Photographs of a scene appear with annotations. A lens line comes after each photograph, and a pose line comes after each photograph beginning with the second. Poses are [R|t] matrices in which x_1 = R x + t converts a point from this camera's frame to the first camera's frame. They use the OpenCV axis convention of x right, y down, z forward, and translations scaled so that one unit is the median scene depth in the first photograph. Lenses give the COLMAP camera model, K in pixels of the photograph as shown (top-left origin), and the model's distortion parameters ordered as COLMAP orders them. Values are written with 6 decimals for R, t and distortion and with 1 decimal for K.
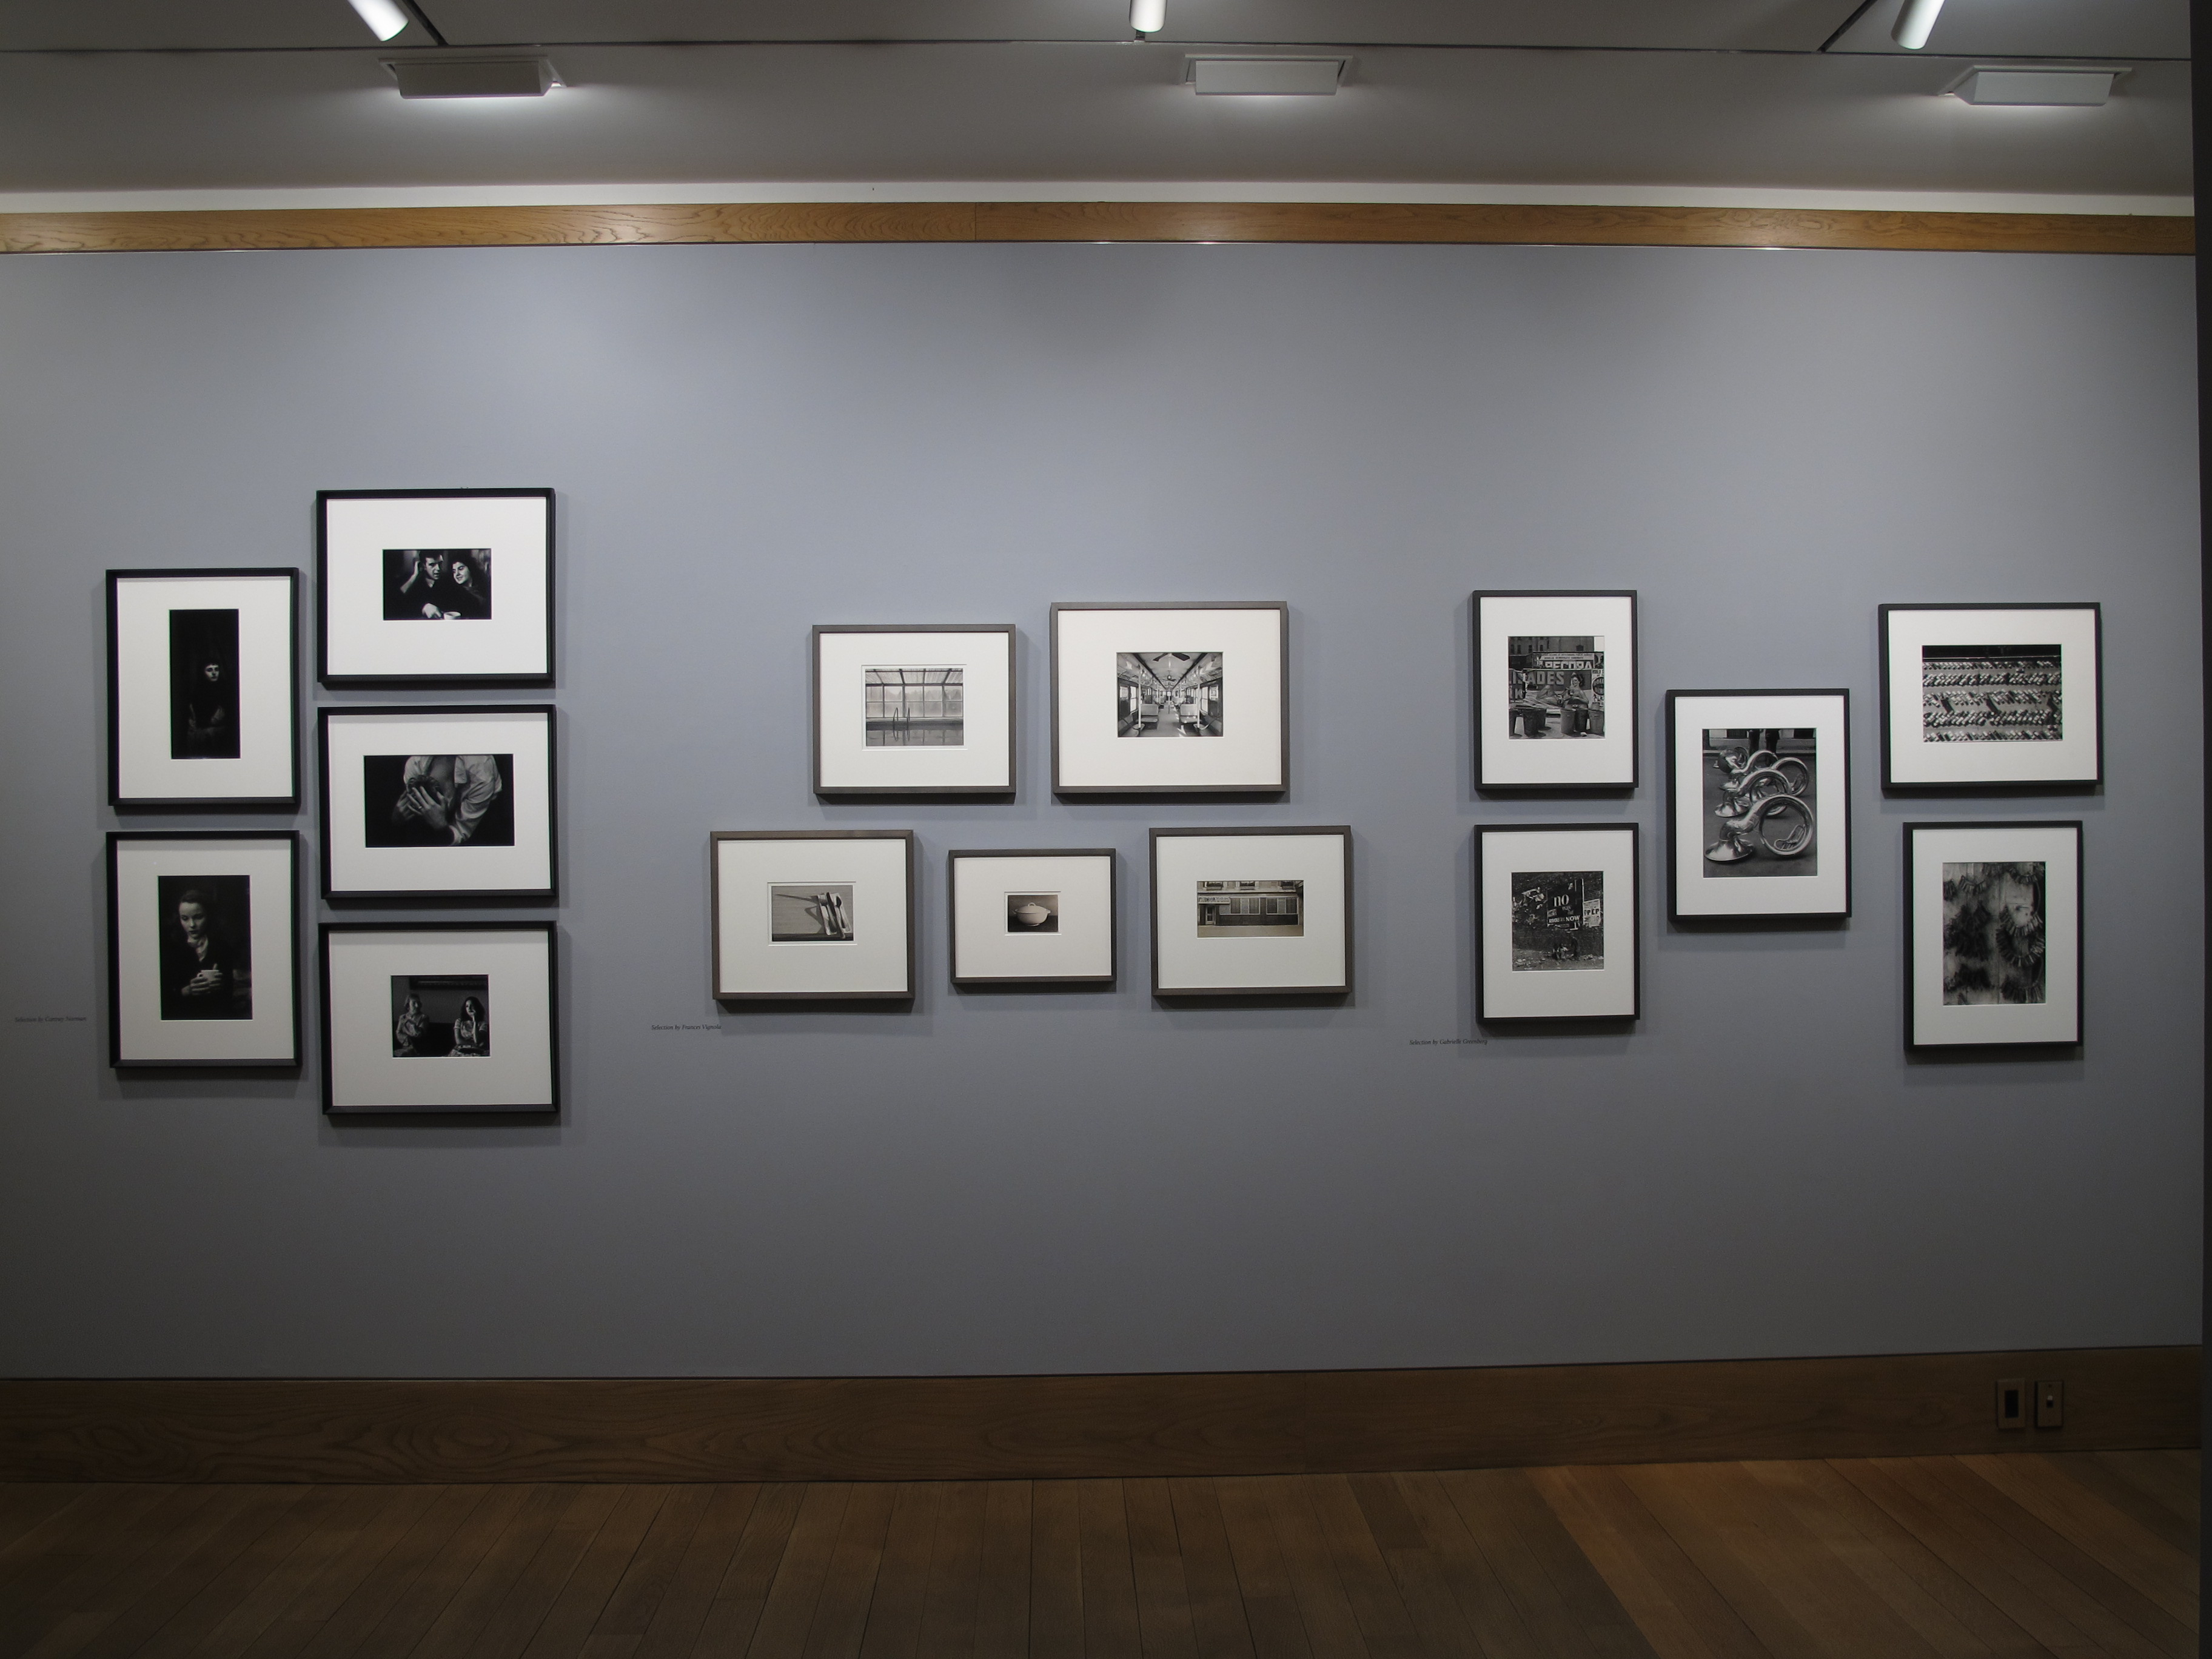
lens RADIAL K [[2140.7, 0, 1112.9], [0, 2140.7, 834.8], [0, 0, 1]] dist [-0.057758, 0.000000]
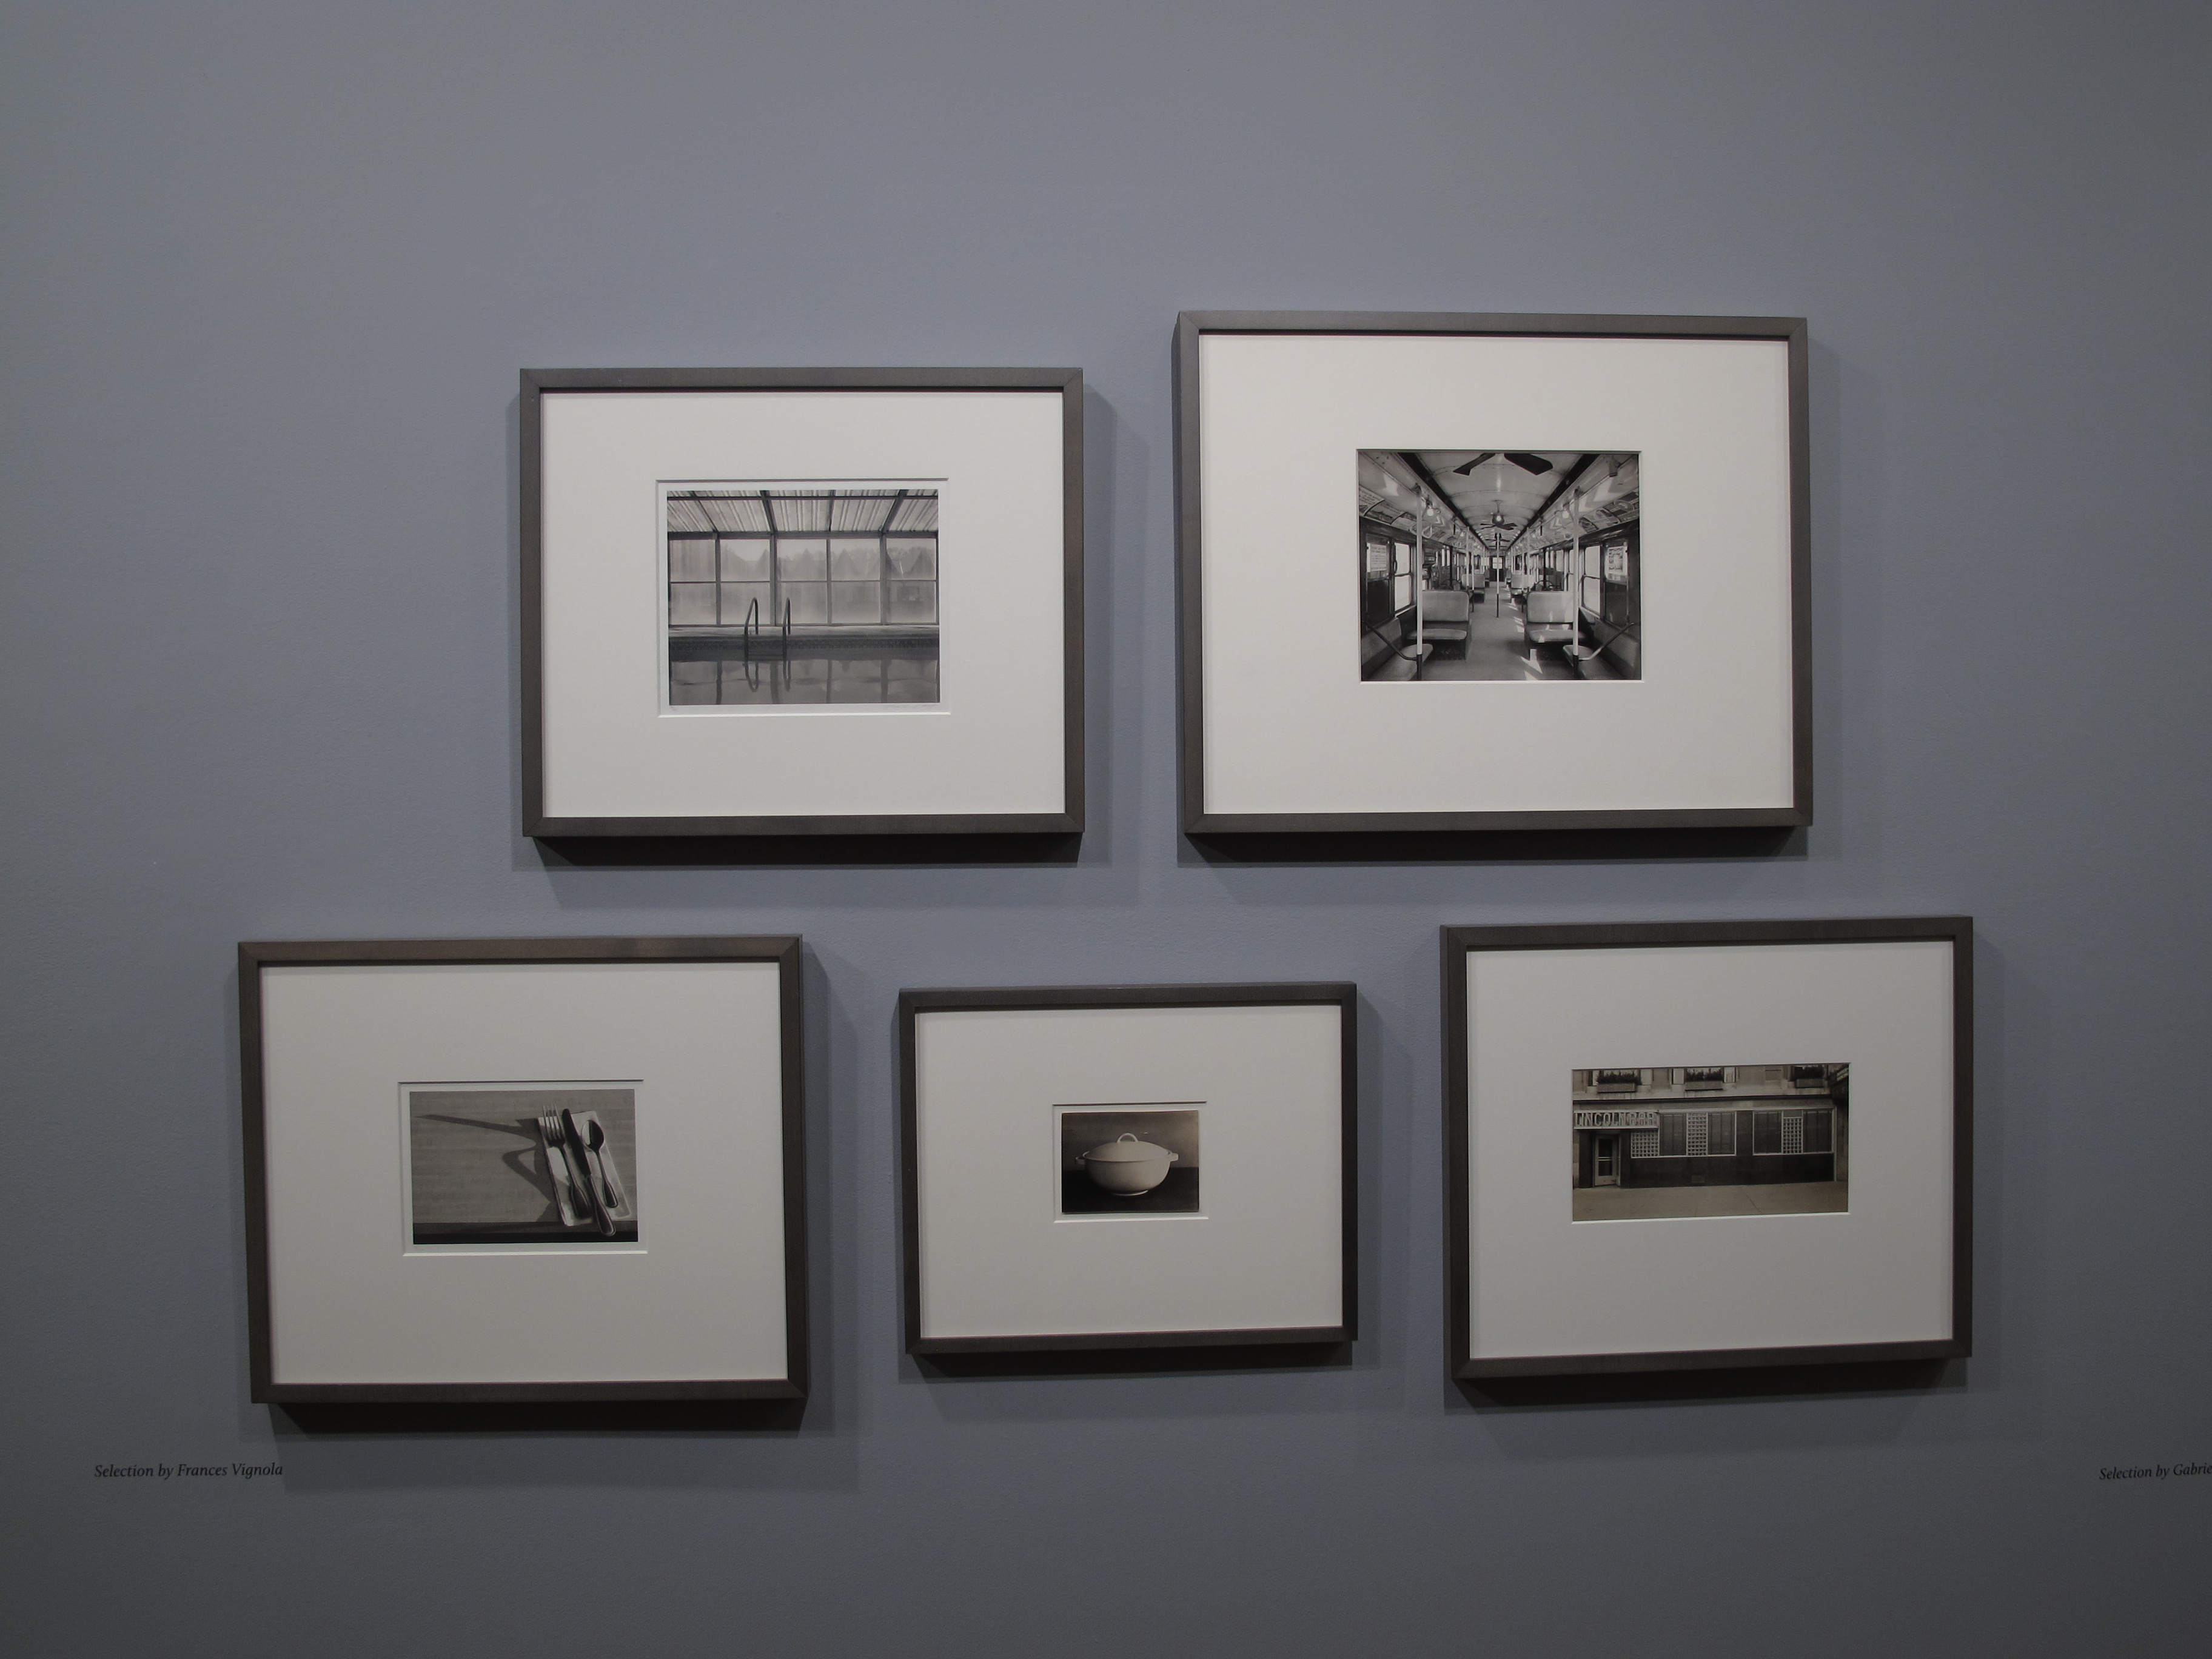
lens RADIAL K [[2140.7, 0, 1106.4], [0, 2140.7, 827.5], [0, 0, 1]] dist [-0.057758, 0.000000]
pose [[0.999722, -0.002442, 0.023431, -0.050142], [0.002445, 0.999997, -0.000095, -0.020548], [-0.023431, 0.000152, 0.999725, 0.636722]]
